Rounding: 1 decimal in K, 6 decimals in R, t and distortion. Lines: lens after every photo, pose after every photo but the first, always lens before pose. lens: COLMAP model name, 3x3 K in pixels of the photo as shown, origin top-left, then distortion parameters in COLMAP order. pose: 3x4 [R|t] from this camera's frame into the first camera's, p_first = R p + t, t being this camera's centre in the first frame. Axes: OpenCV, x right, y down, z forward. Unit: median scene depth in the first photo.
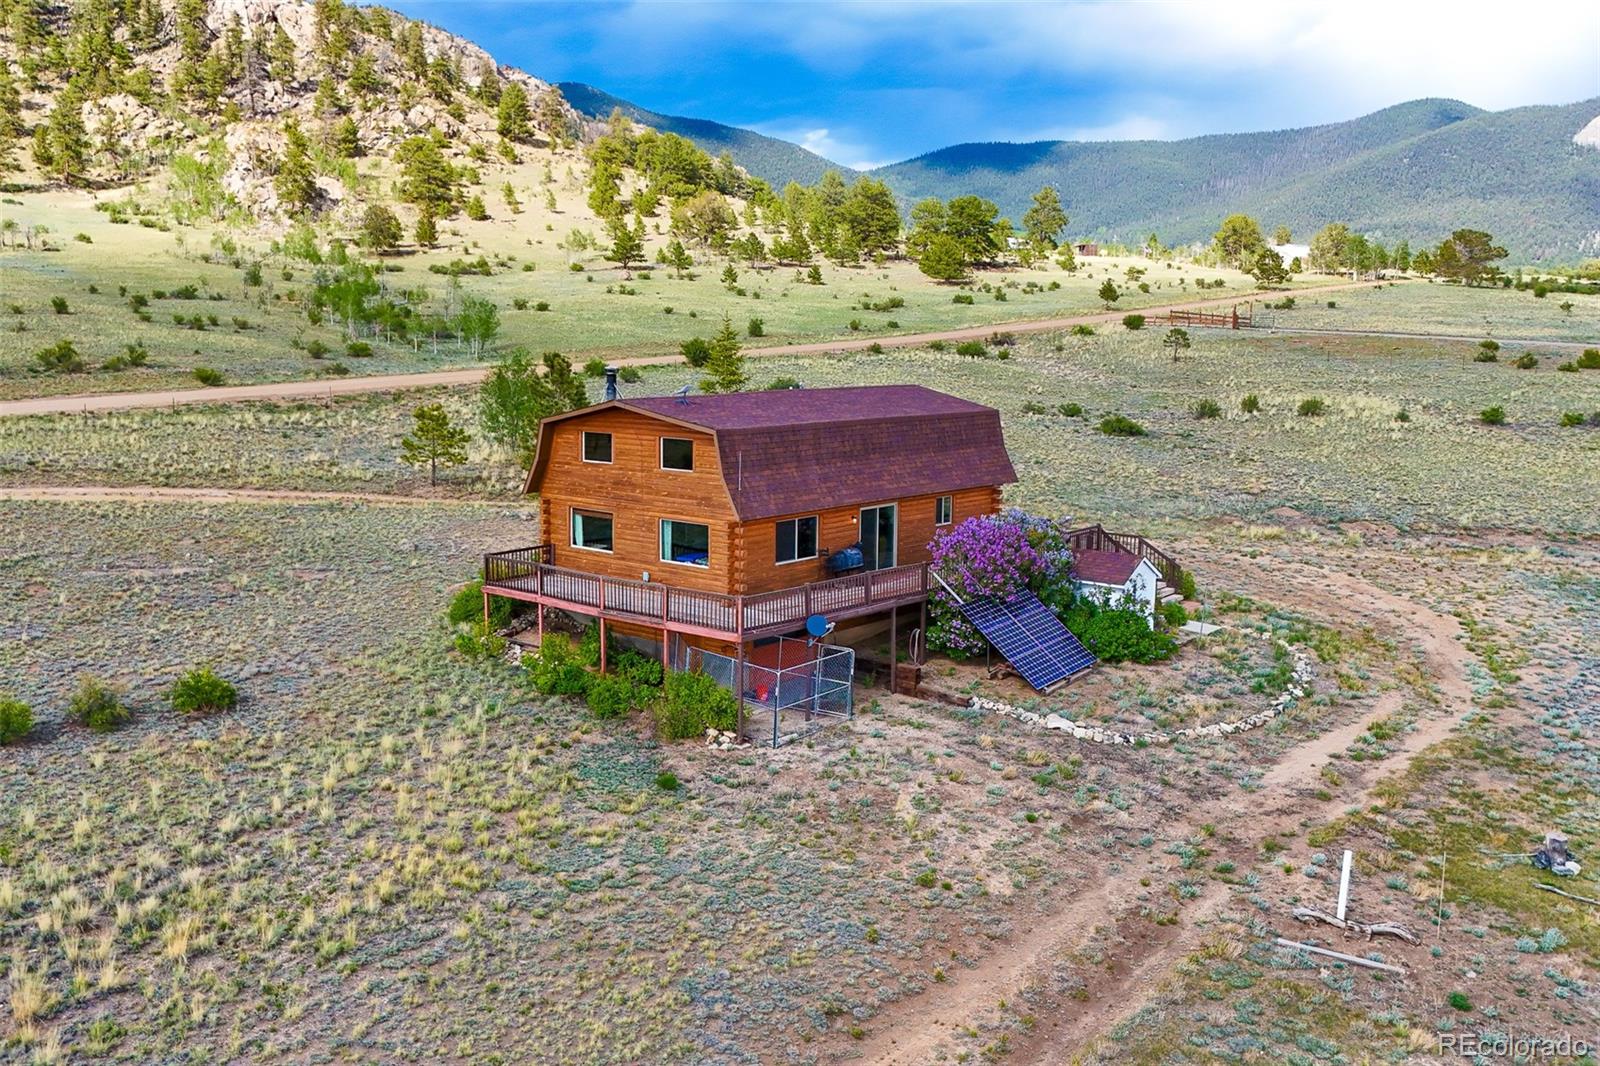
lens RADIAL K [[1396.4, 0, 798.7], [0, 1396.4, 535.5], [0, 0, 1]] dist [0.011190, 0.004501]
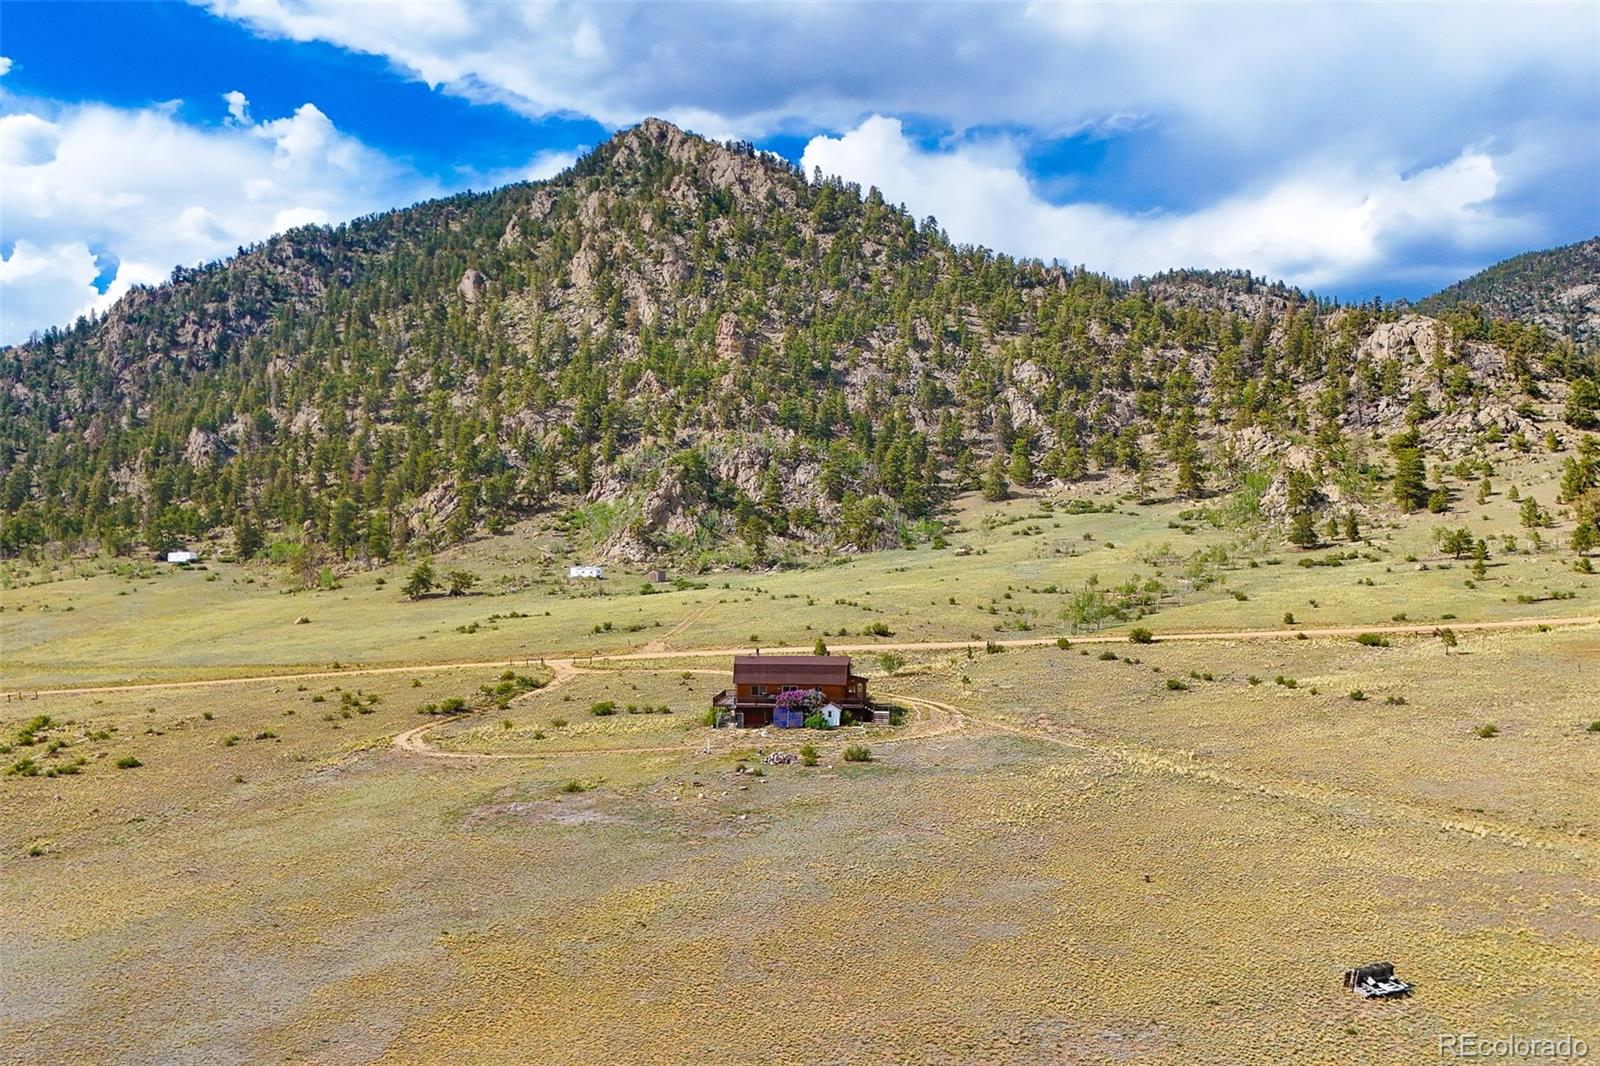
lens RADIAL K [[1396.4, 0, 801.5], [0, 1396.4, 534.6], [0, 0, 1]] dist [0.011190, 0.004501]
pose [[0.581943, -0.013911, -0.813110, 0.391572], [-0.119481, 0.987541, -0.102408, -0.005706], [0.804404, 0.156747, 0.573031, -0.159507]]
